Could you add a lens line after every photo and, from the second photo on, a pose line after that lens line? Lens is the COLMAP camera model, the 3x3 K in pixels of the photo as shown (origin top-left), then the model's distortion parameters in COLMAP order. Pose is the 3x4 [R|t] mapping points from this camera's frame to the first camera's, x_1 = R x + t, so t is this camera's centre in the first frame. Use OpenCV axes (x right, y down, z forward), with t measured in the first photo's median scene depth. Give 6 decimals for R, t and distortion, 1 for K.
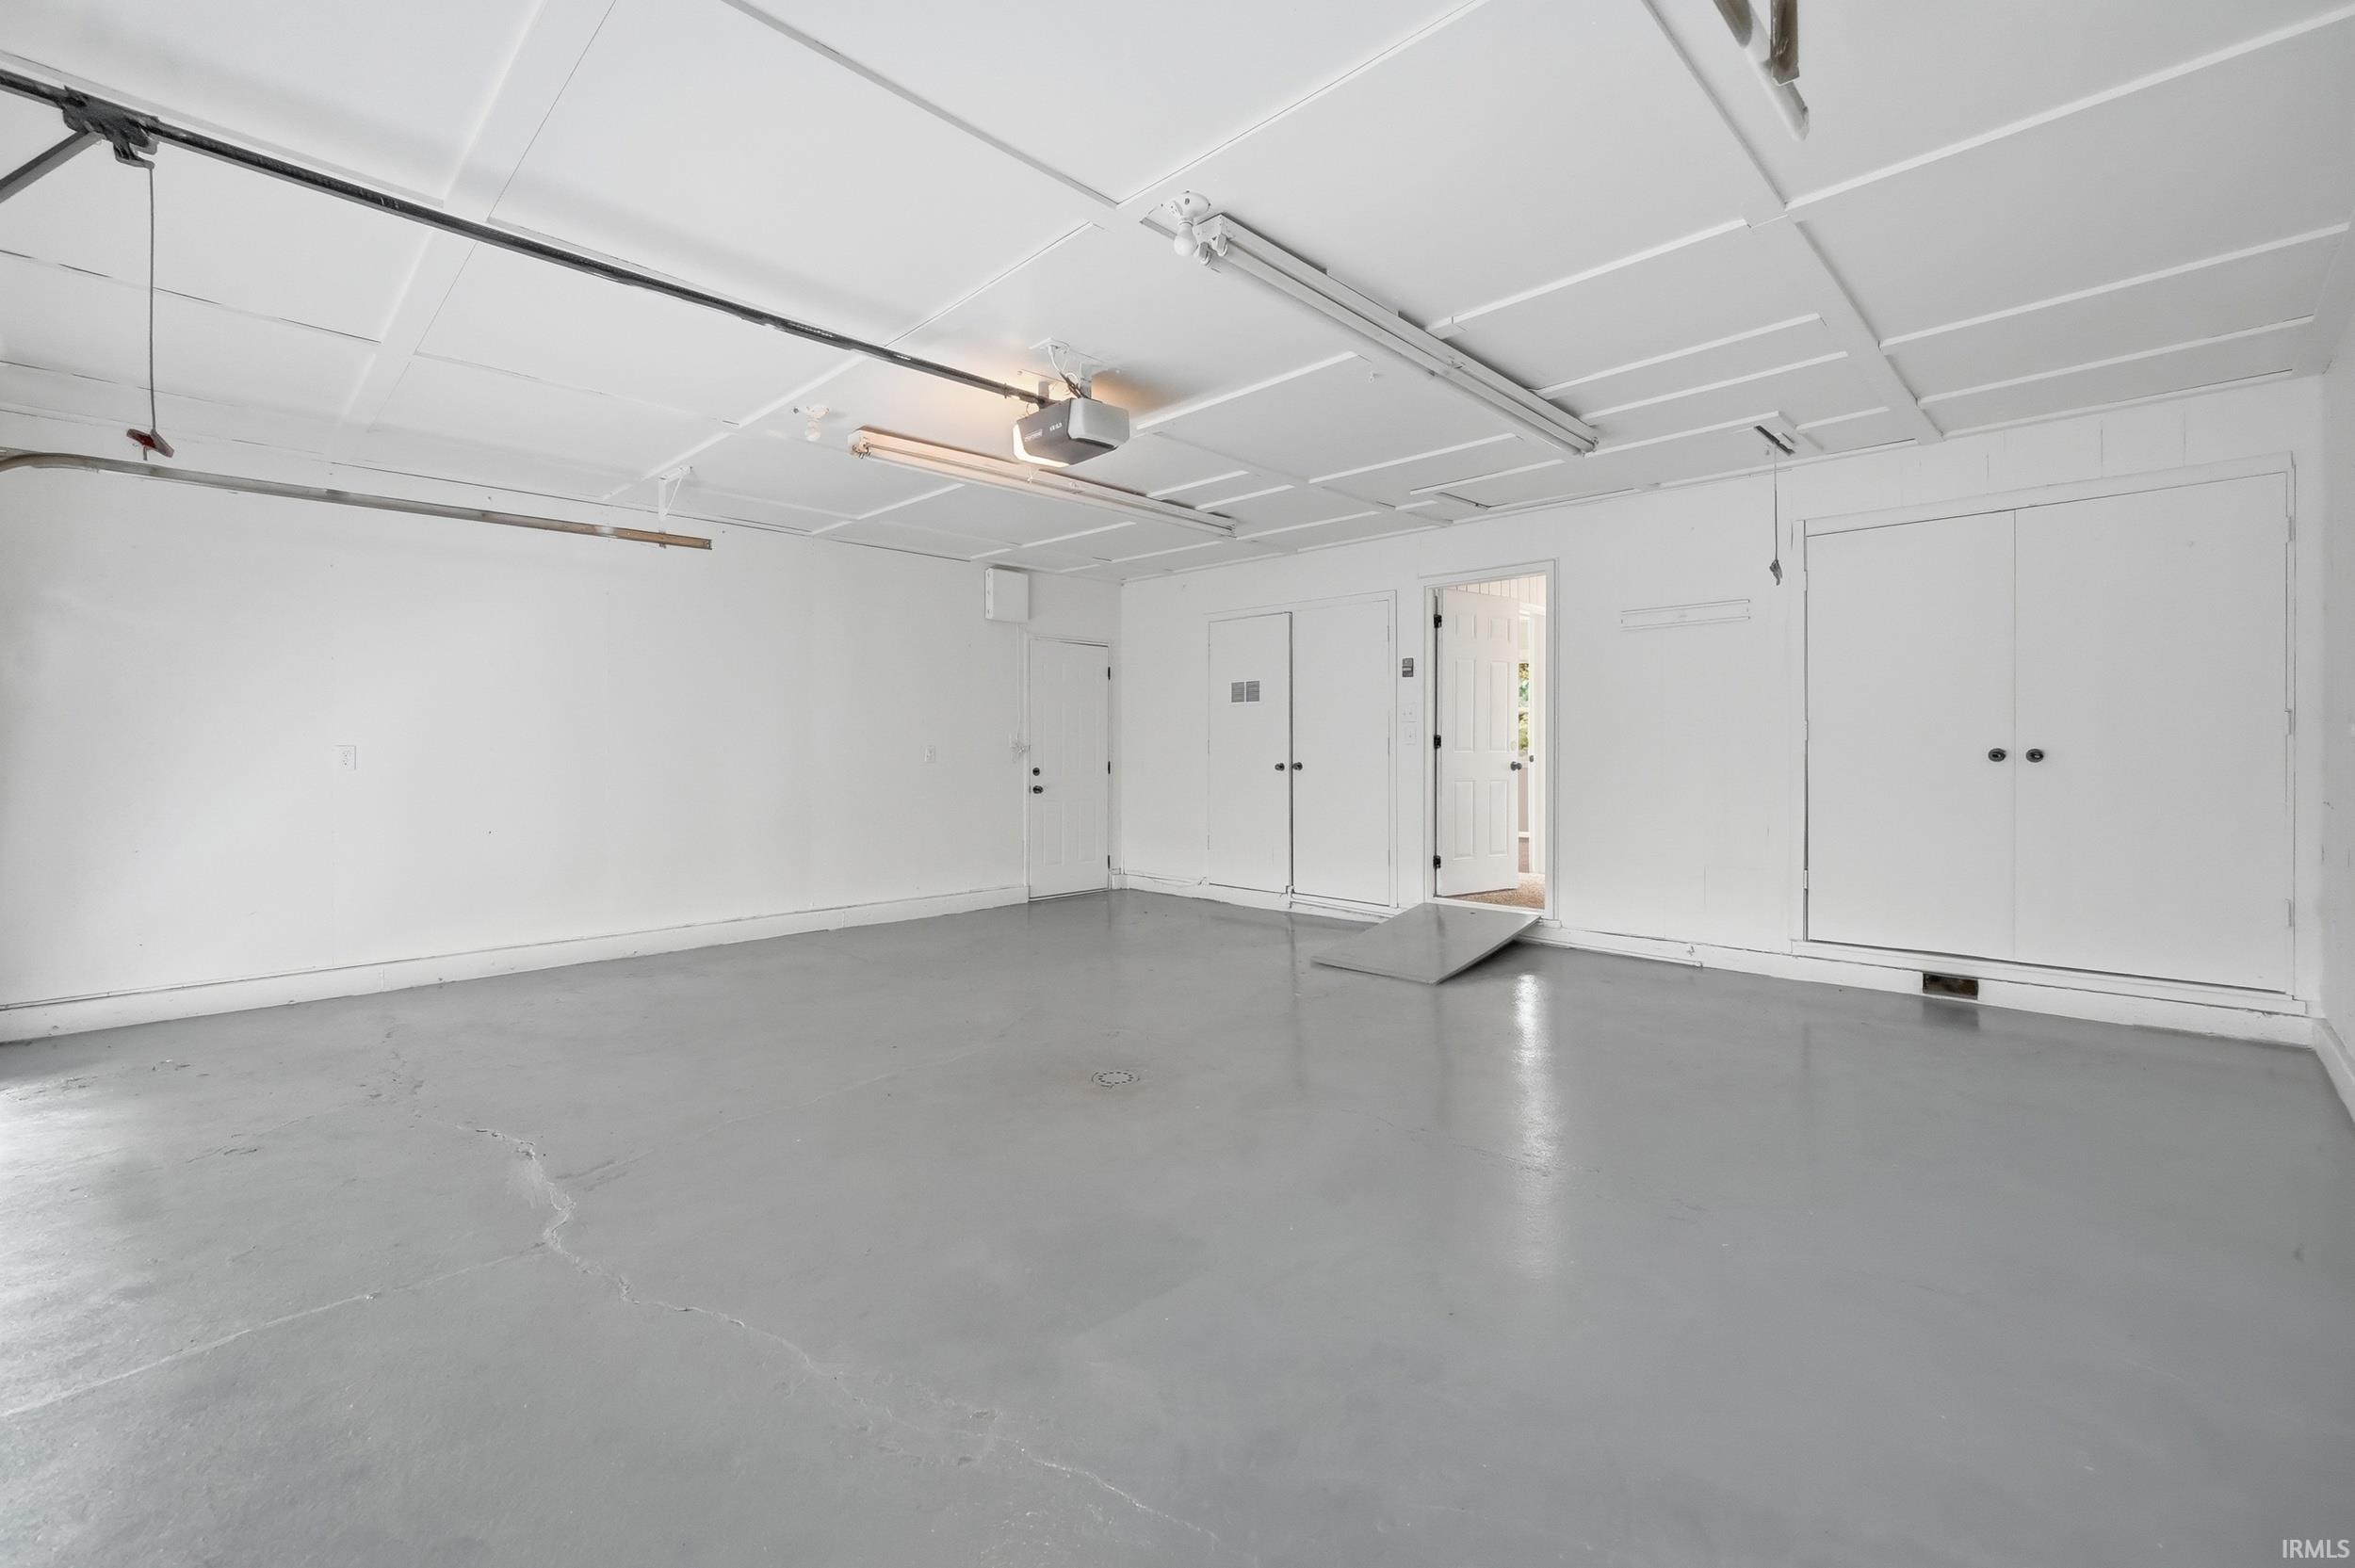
lens RADIAL K [[1022.6, 0, 1174.9], [0, 1022.6, 773.8], [0, 0, 1]] dist [-0.008009, 0.000166]
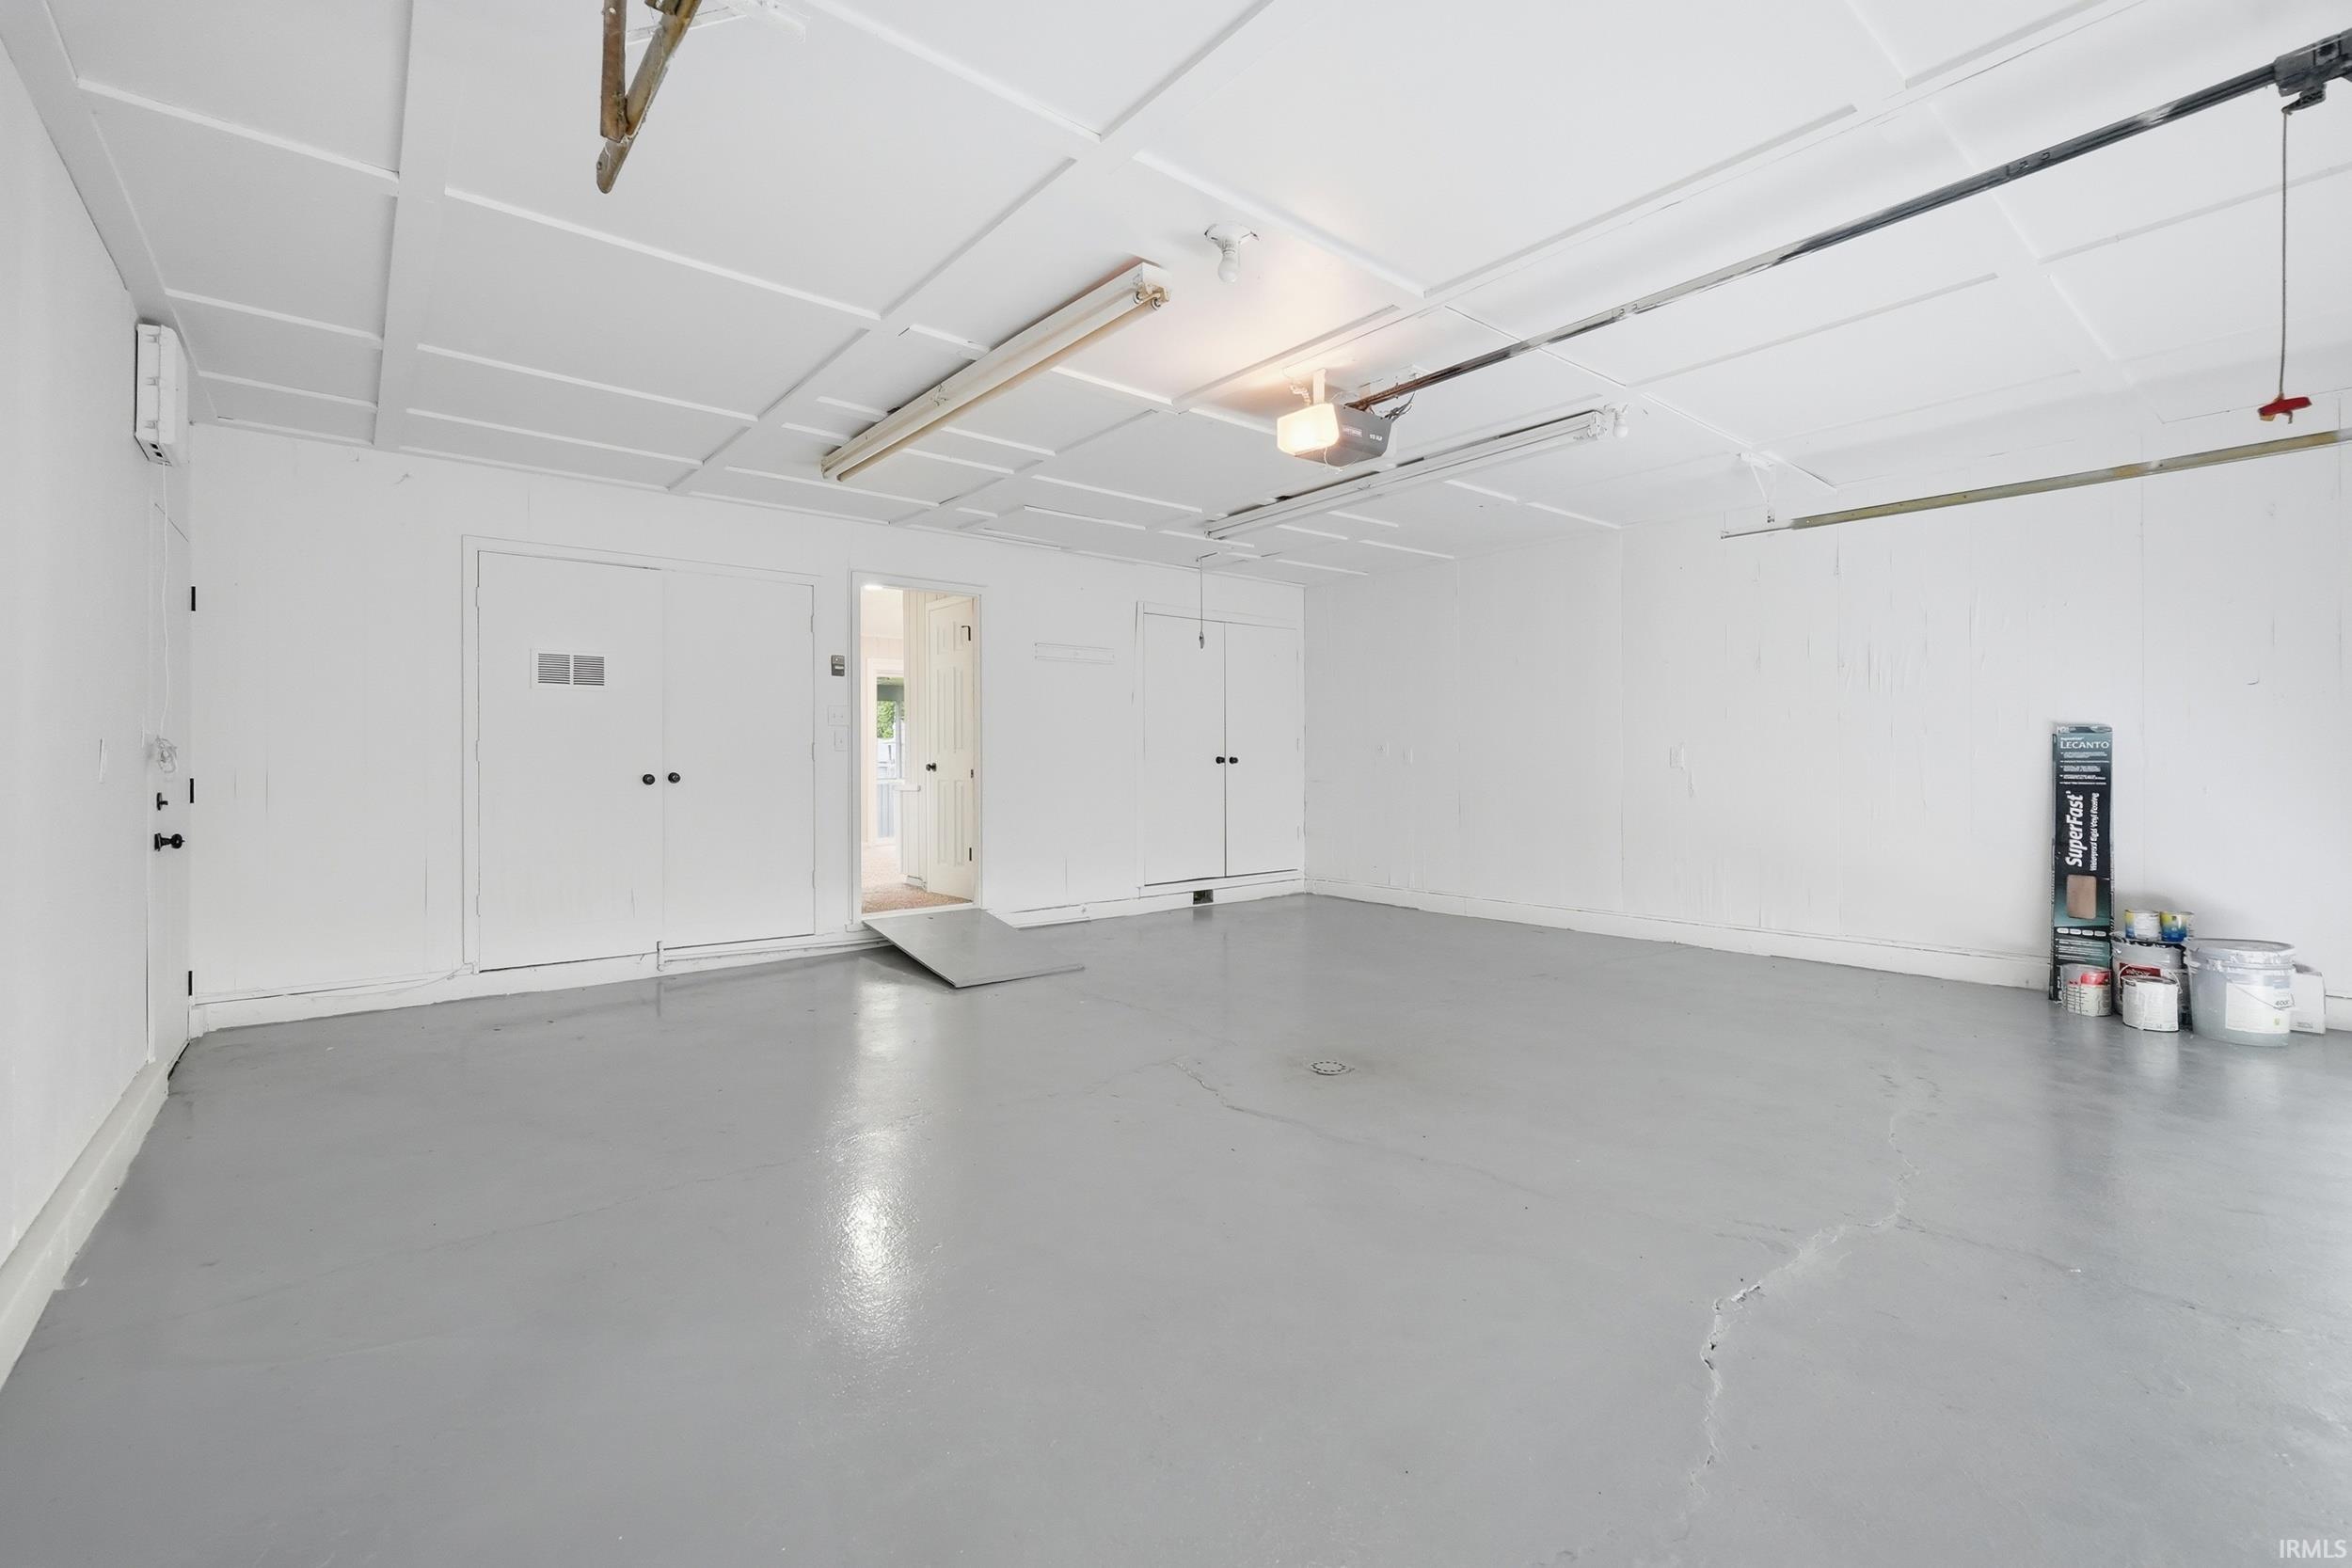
lens RADIAL K [[1021.3, 0, 1173.4], [0, 1021.3, 773.8], [0, 0, 1]] dist [-0.008009, 0.000166]
pose [[0.108176, -0.001921, 0.994130, -0.896893], [0.038263, 0.999265, -0.002233, 0.007071], [-0.993395, 0.038280, 0.108170, 0.839892]]
